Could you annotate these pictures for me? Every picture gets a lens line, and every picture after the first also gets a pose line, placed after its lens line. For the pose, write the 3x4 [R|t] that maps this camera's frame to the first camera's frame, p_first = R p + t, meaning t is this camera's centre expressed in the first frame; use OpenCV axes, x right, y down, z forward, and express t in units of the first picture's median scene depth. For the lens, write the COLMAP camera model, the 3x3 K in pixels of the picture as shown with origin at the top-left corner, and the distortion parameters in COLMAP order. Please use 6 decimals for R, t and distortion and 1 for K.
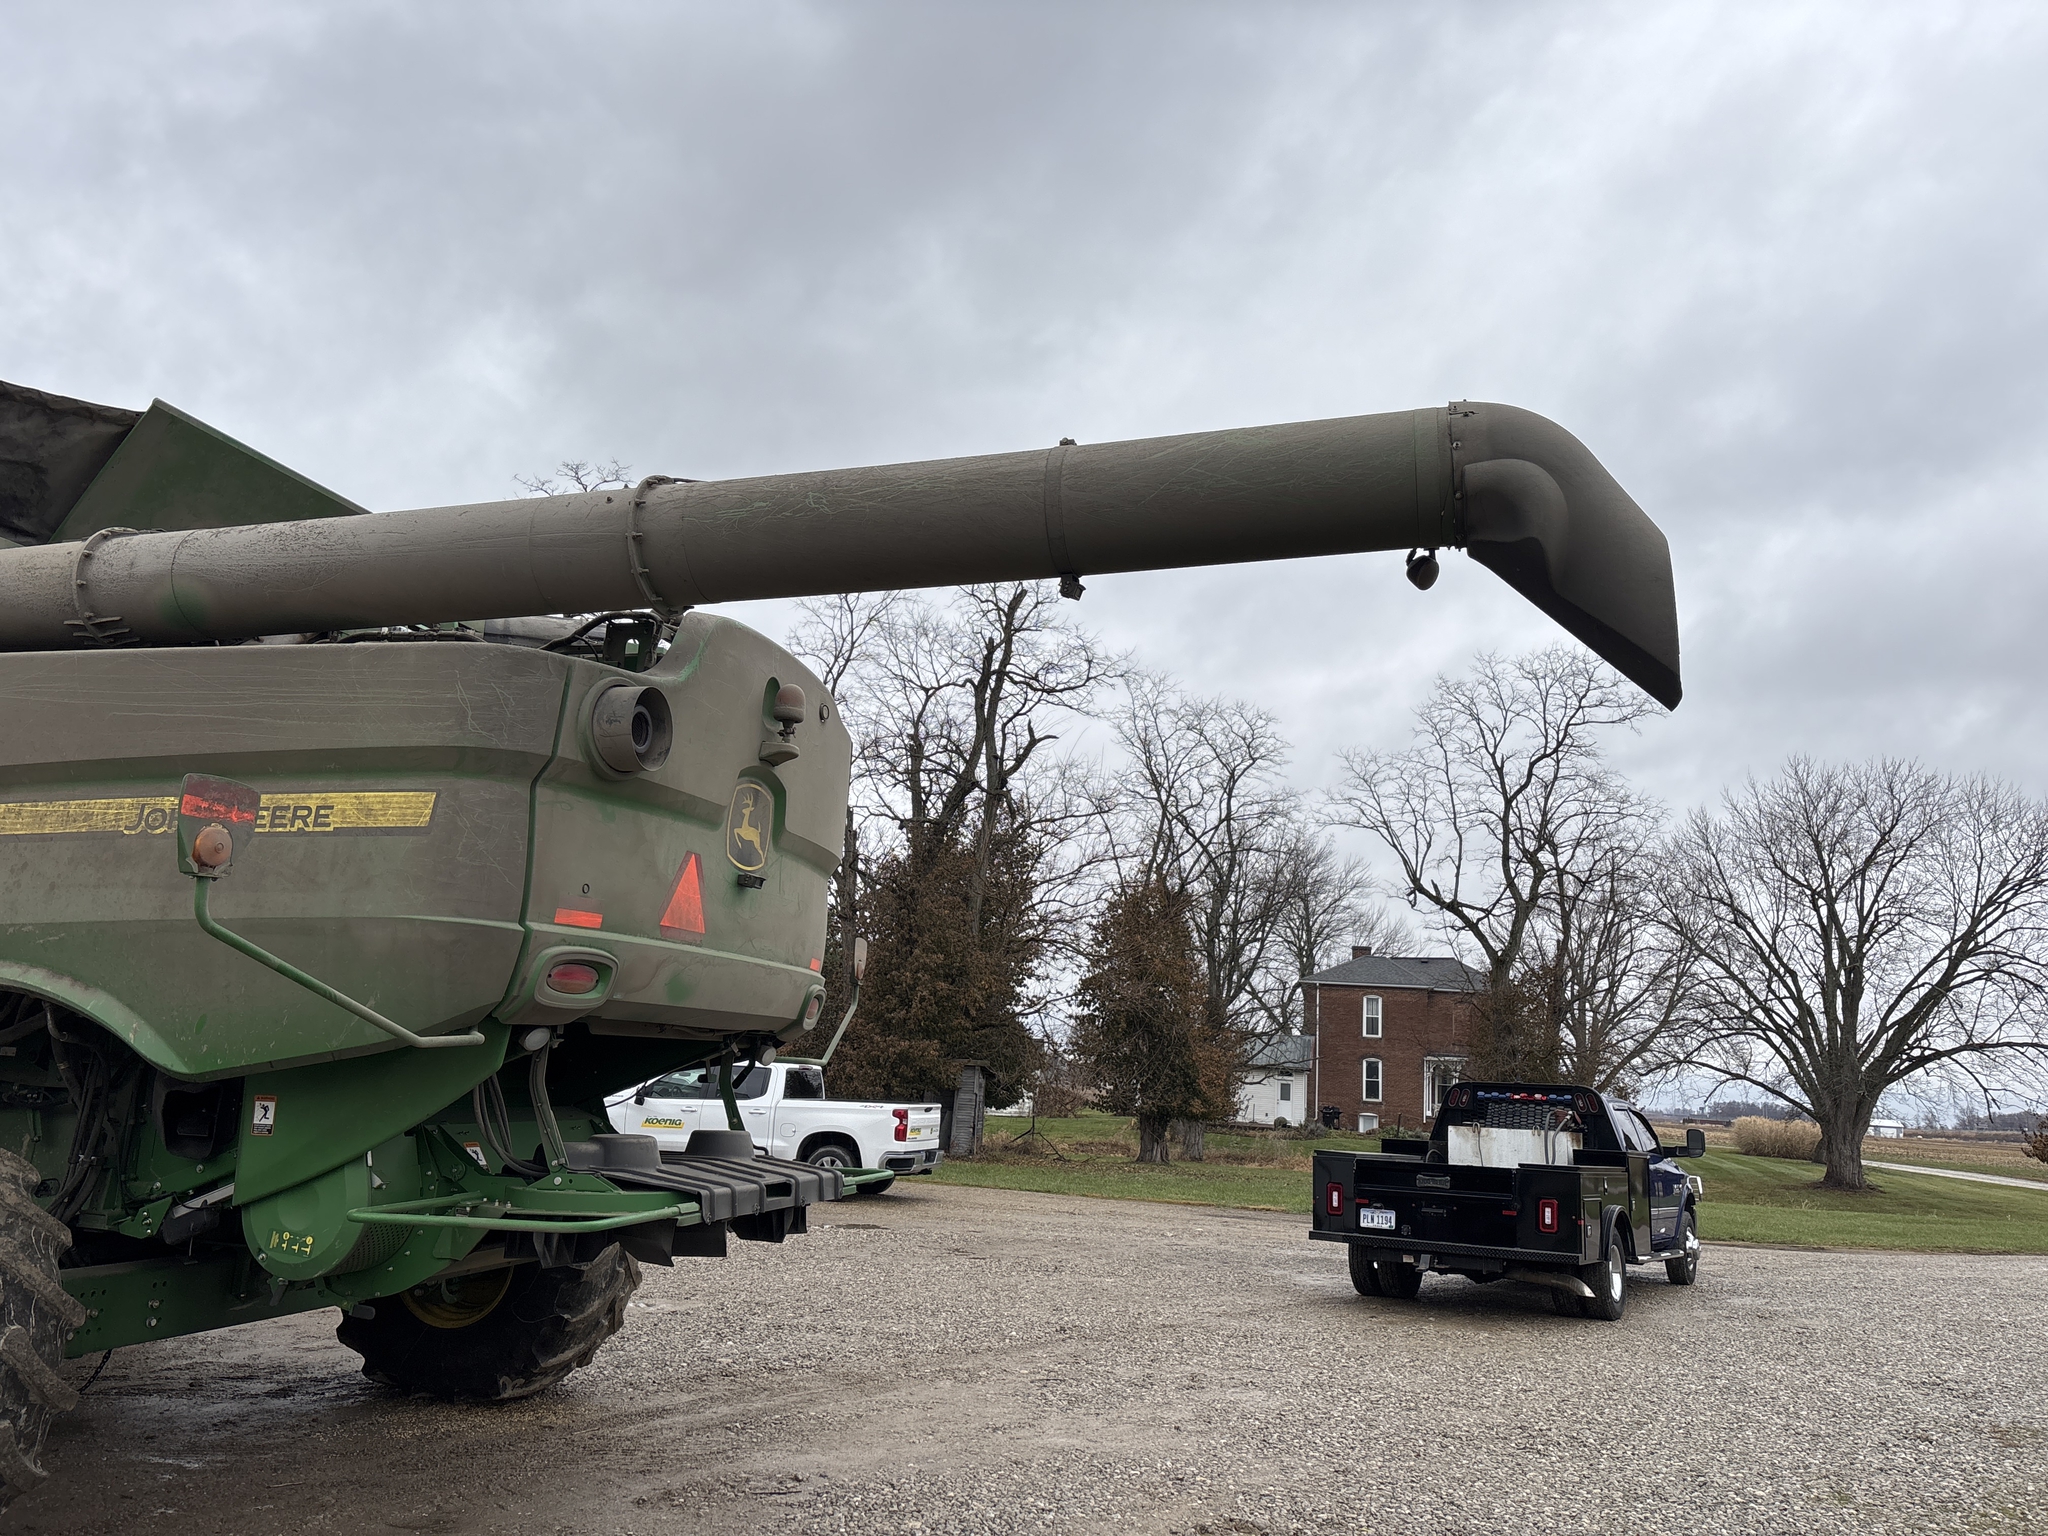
lens RADIAL K [[1530.6, 0, 1019.6], [0, 1530.6, 773.0], [0, 0, 1]] dist [0.058704, -0.065032]
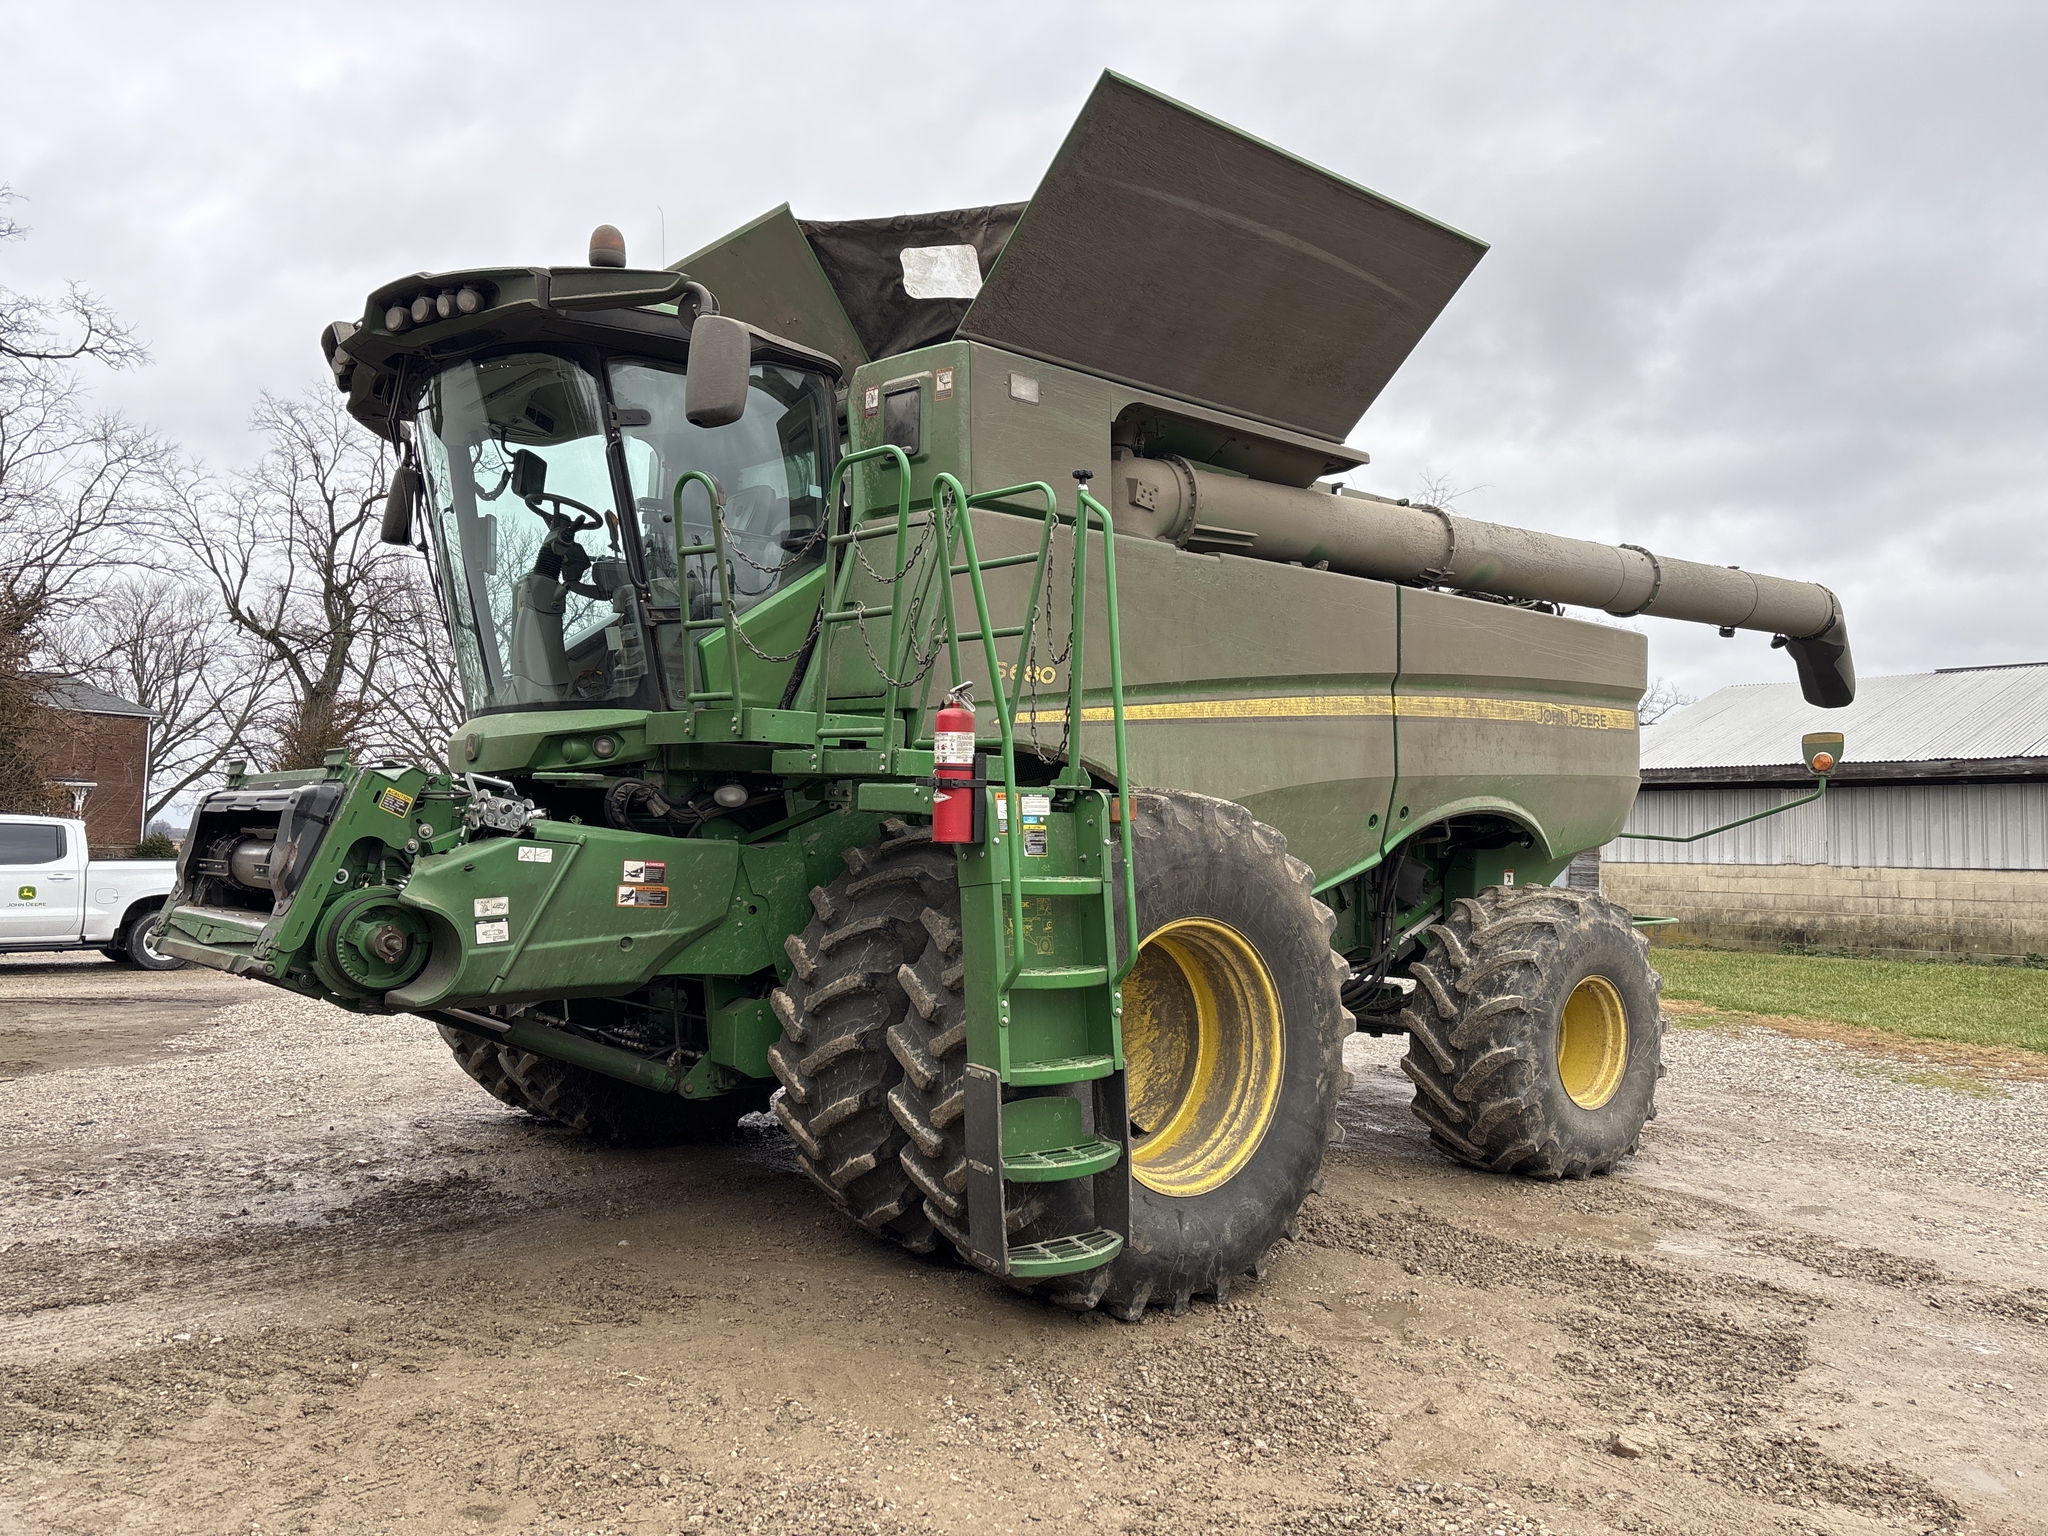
lens RADIAL K [[1537.9, 0, 981.5], [0, 1537.9, 777.6], [0, 0, 1]] dist [0.077577, -0.061392]
pose [[0.573065, -0.003782, 0.819501, -2.009327], [-0.148994, 0.982843, 0.108725, 0.003020], [-0.805852, -0.184407, 0.562669, 0.450197]]
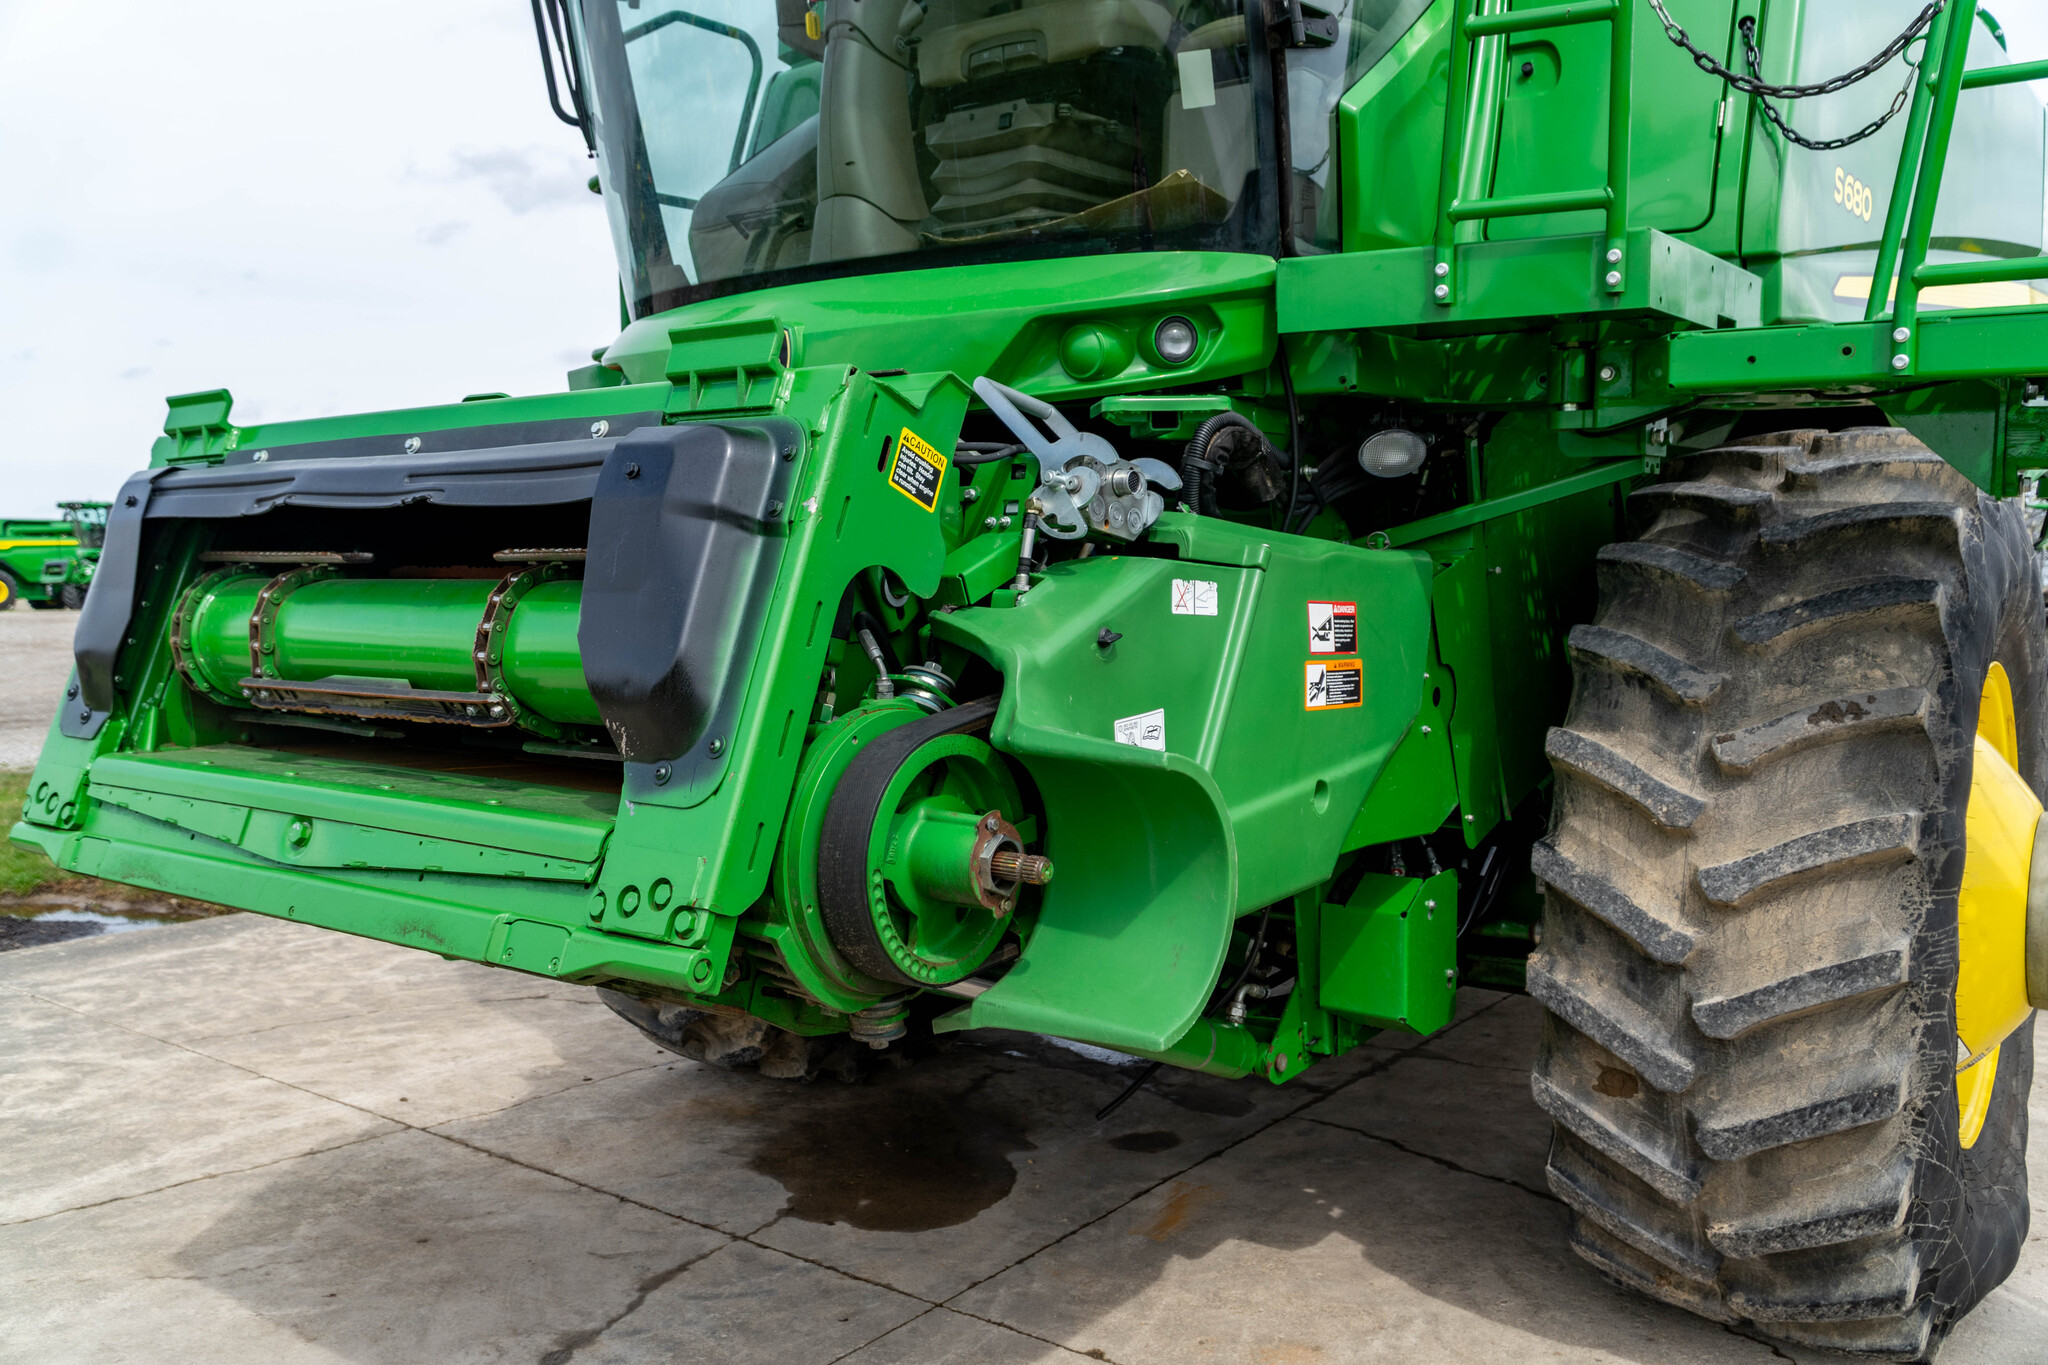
lens RADIAL K [[1647.8, 0, 1024.0], [0, 1647.8, 682.5], [0, 0, 1]] dist [-0.002766, -0.001104]
pose [[0.350314, -0.130178, 0.927542, -1.782677], [-0.151253, 0.969434, 0.193183, 0.139150], [-0.924339, -0.207968, 0.319916, 1.088662]]
